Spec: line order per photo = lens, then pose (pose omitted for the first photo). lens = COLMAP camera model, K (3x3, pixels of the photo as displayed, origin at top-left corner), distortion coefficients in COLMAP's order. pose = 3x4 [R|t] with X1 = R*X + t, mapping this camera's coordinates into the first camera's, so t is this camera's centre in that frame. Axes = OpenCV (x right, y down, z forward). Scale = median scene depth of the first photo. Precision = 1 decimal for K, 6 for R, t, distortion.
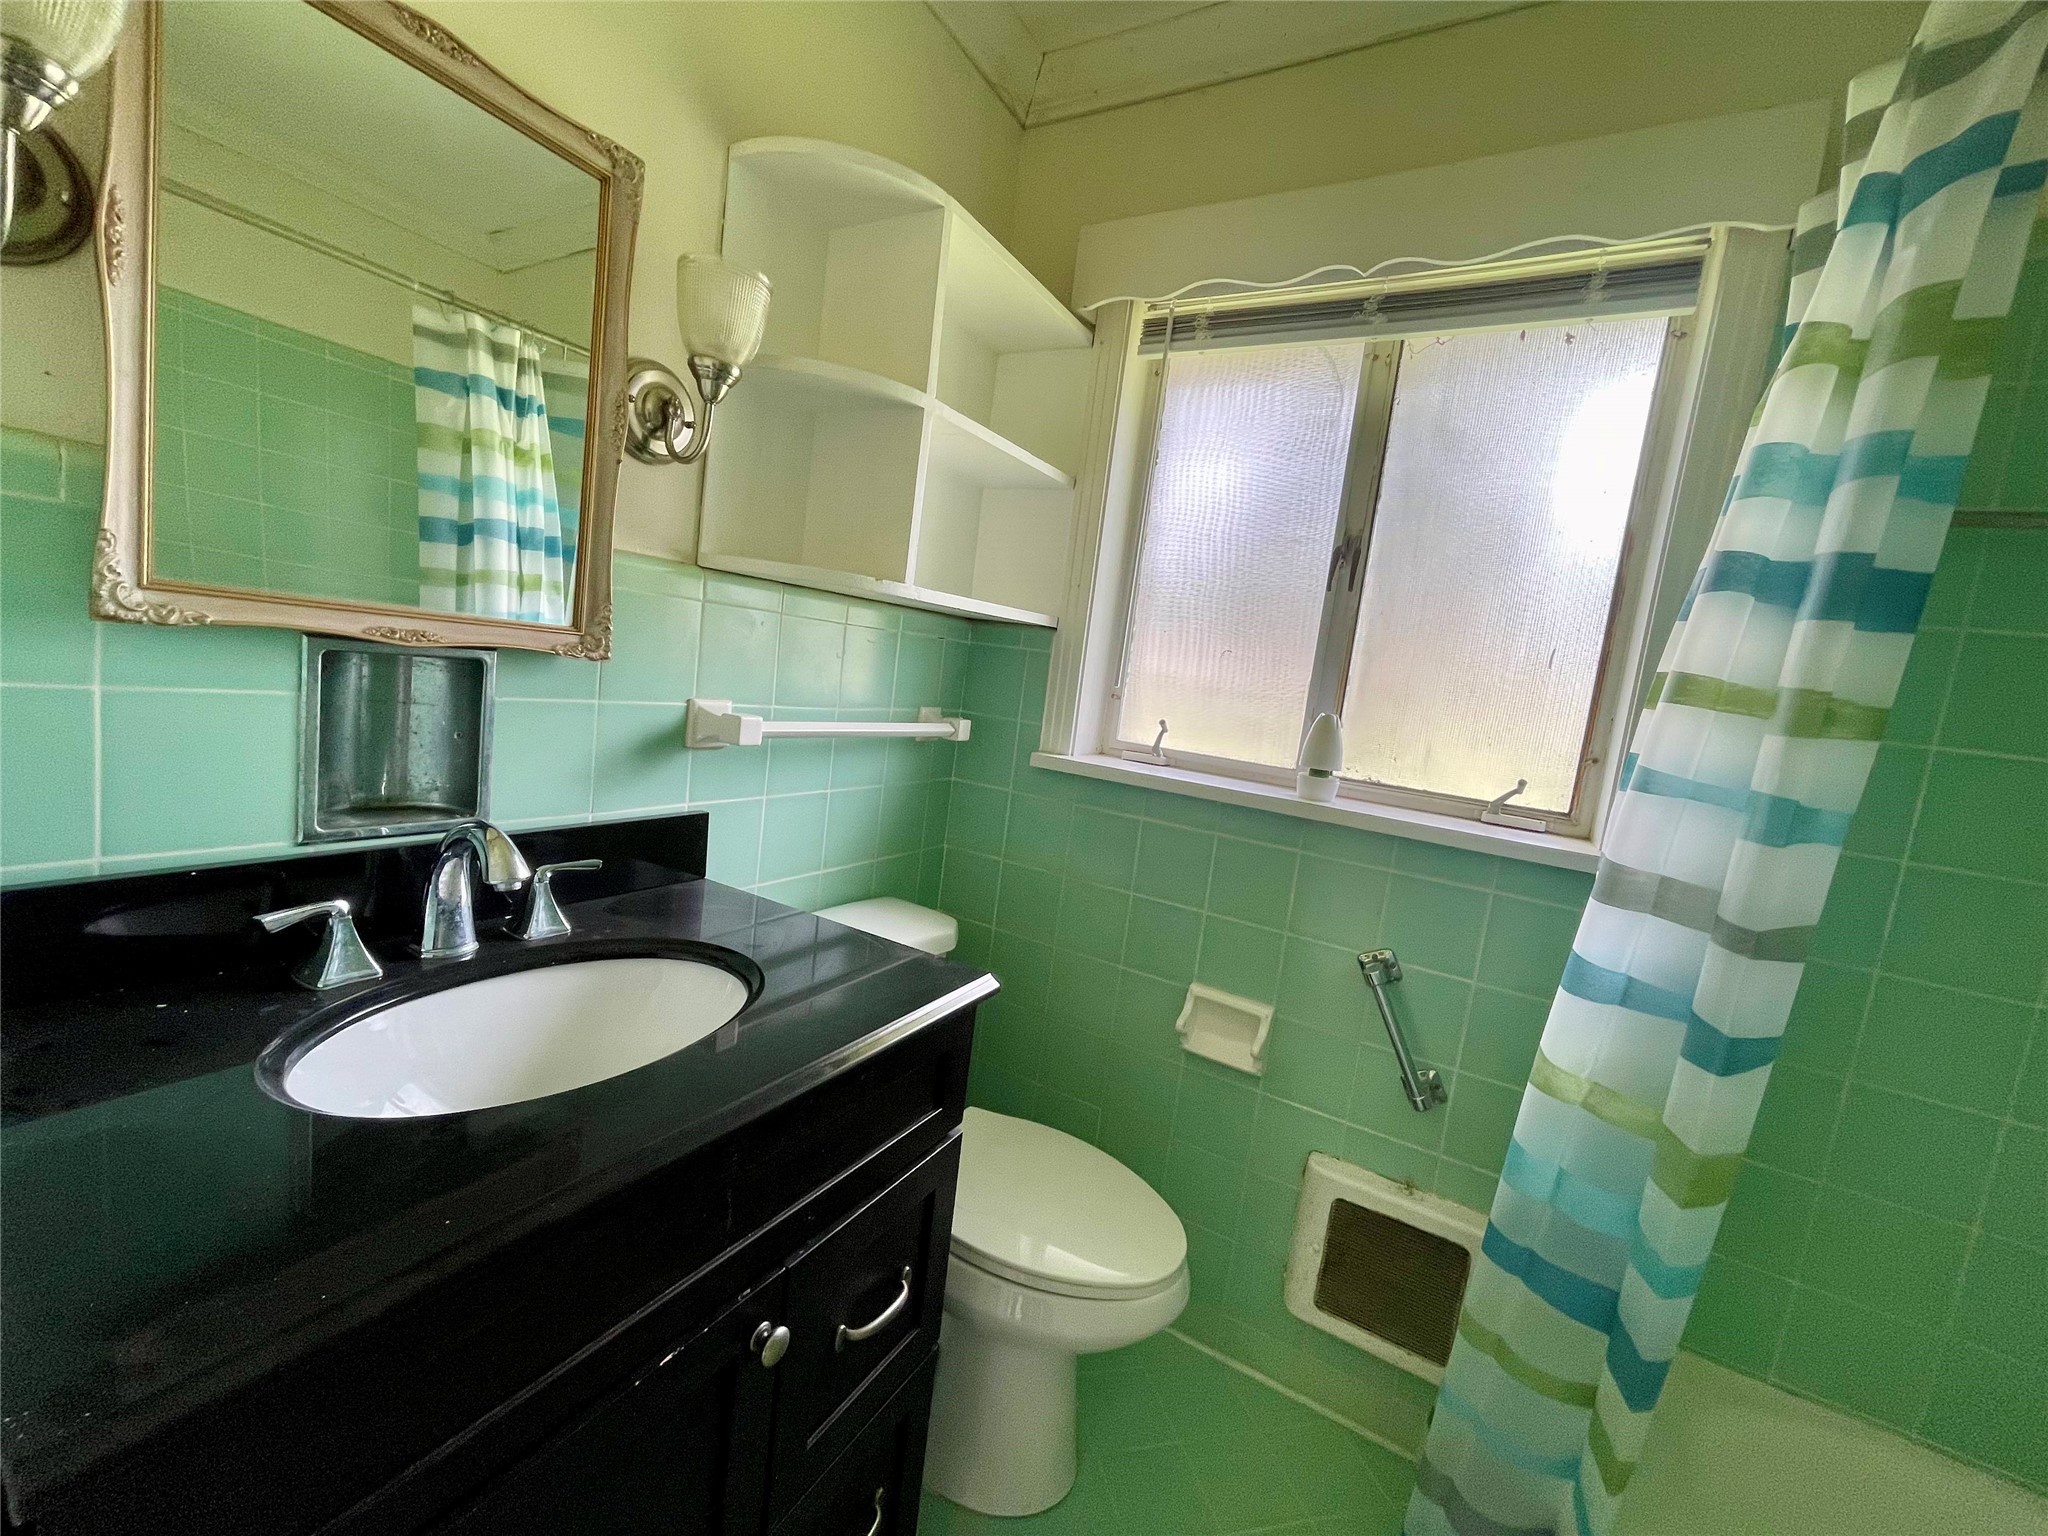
lens RADIAL K [[829.3, 0, 1024.0], [0, 829.3, 768.0], [0, 0, 1]] dist [-0.000214, 0.000032]
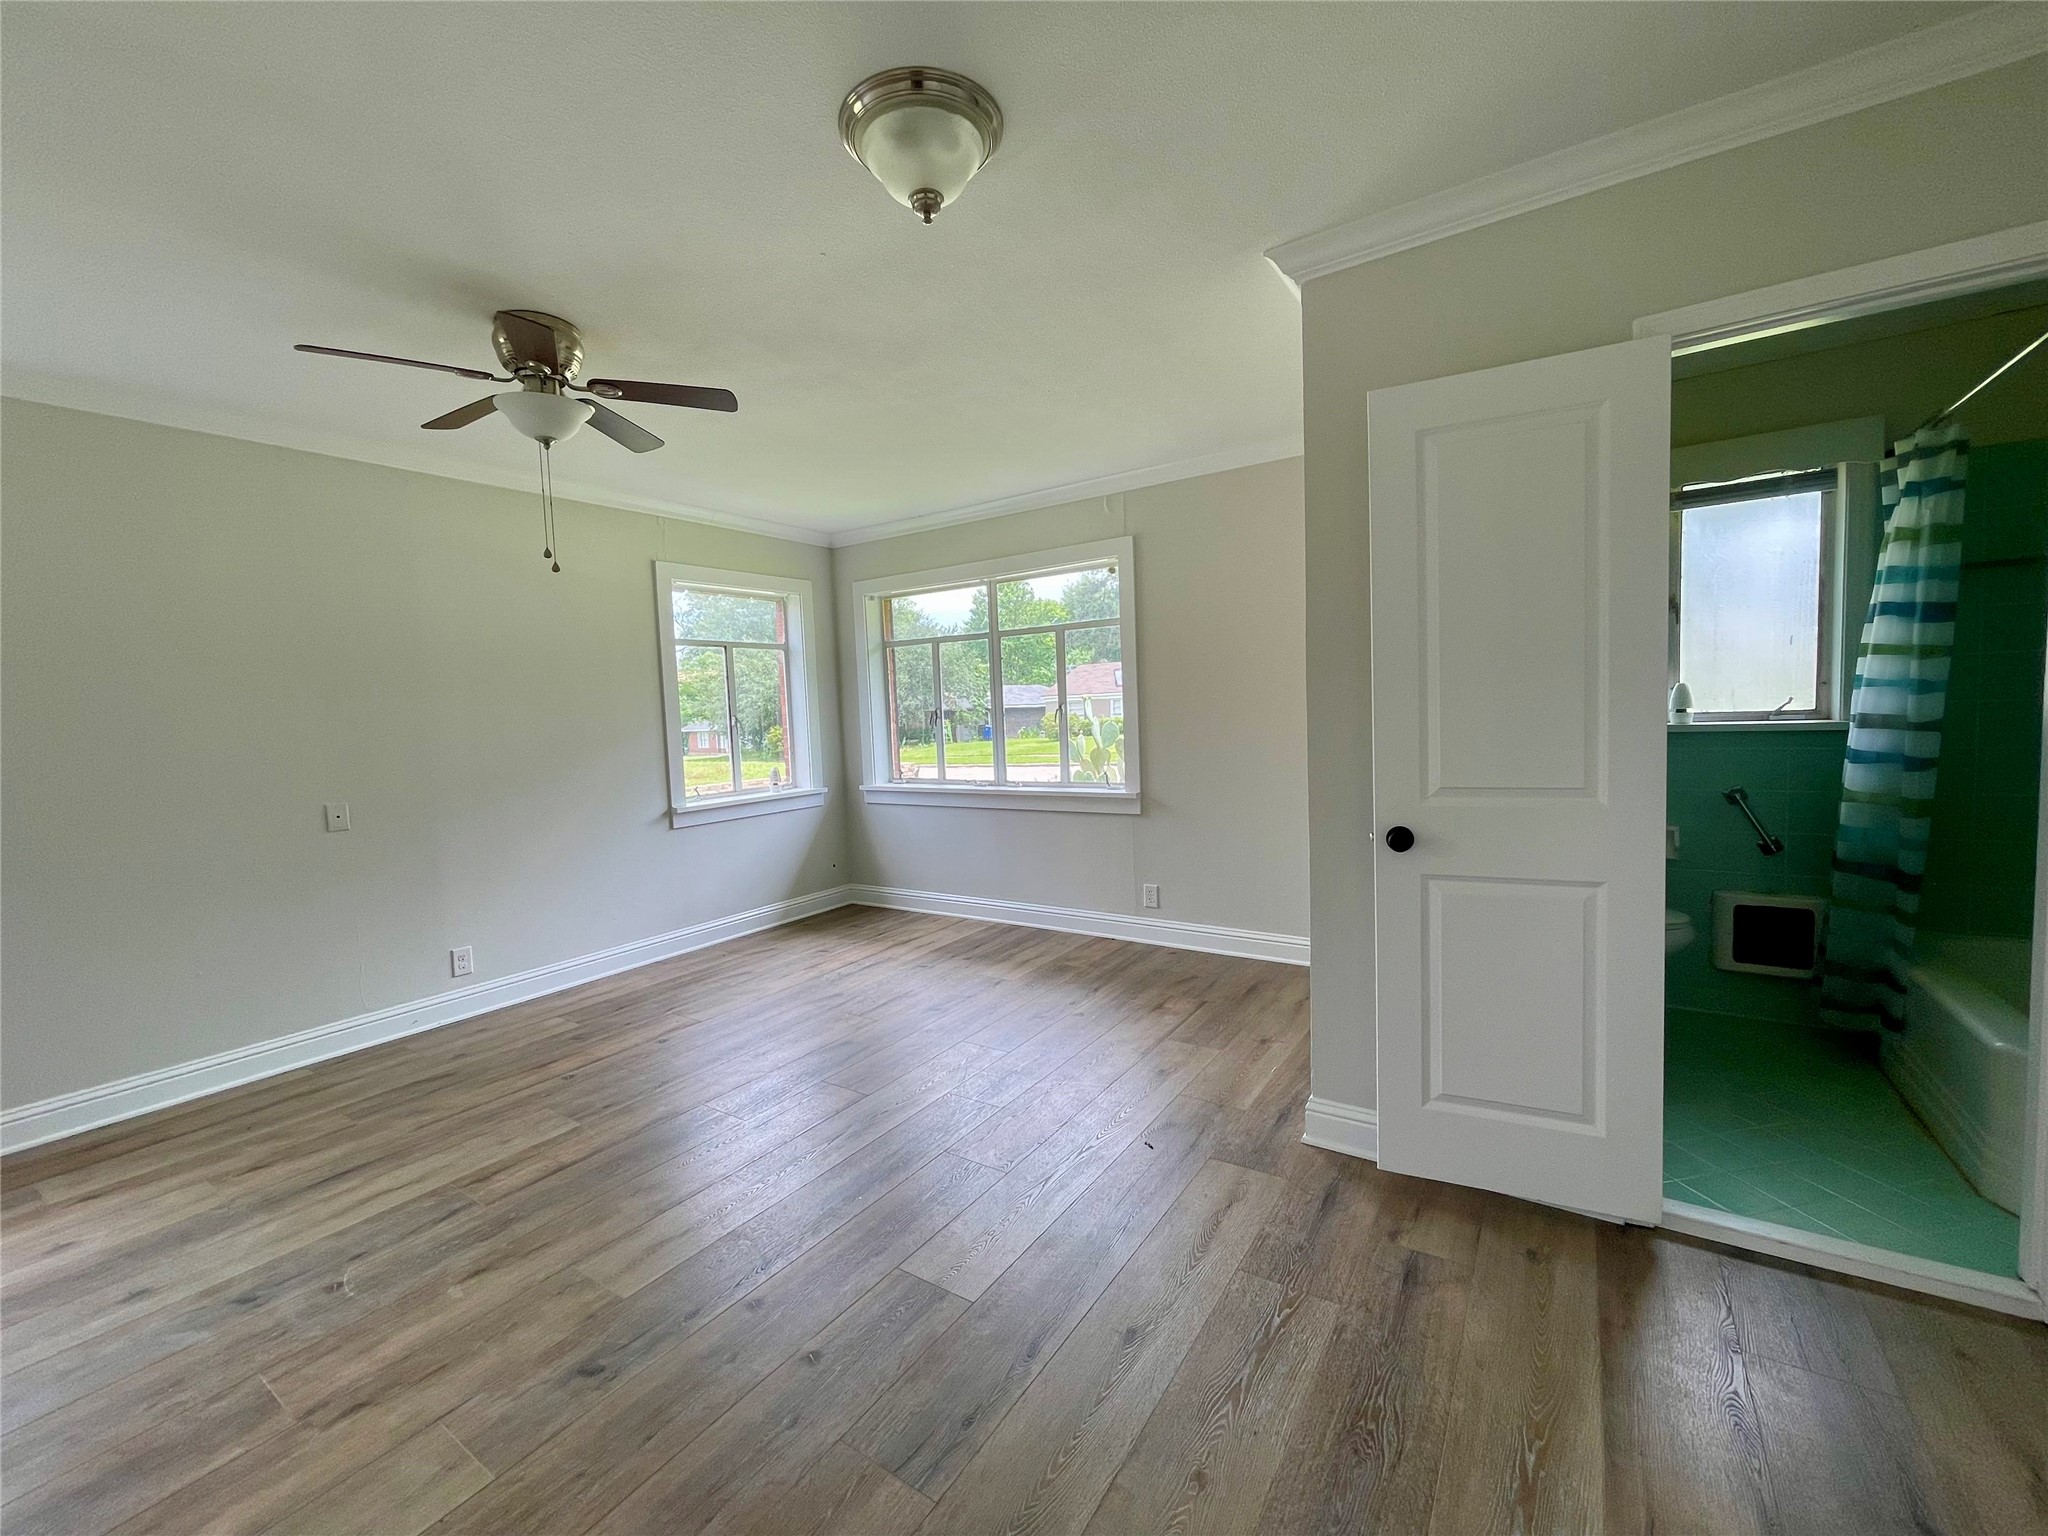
lens RADIAL K [[811.1, 0, 1042.0], [0, 811.1, 763.2], [0, 0, 1]] dist [0.000769, 0.000239]
pose [[0.984704, -0.153127, -0.083125, -2.052847], [0.148108, 0.986927, -0.063552, 0.050382], [0.091770, 0.050268, 0.994511, -2.234820]]
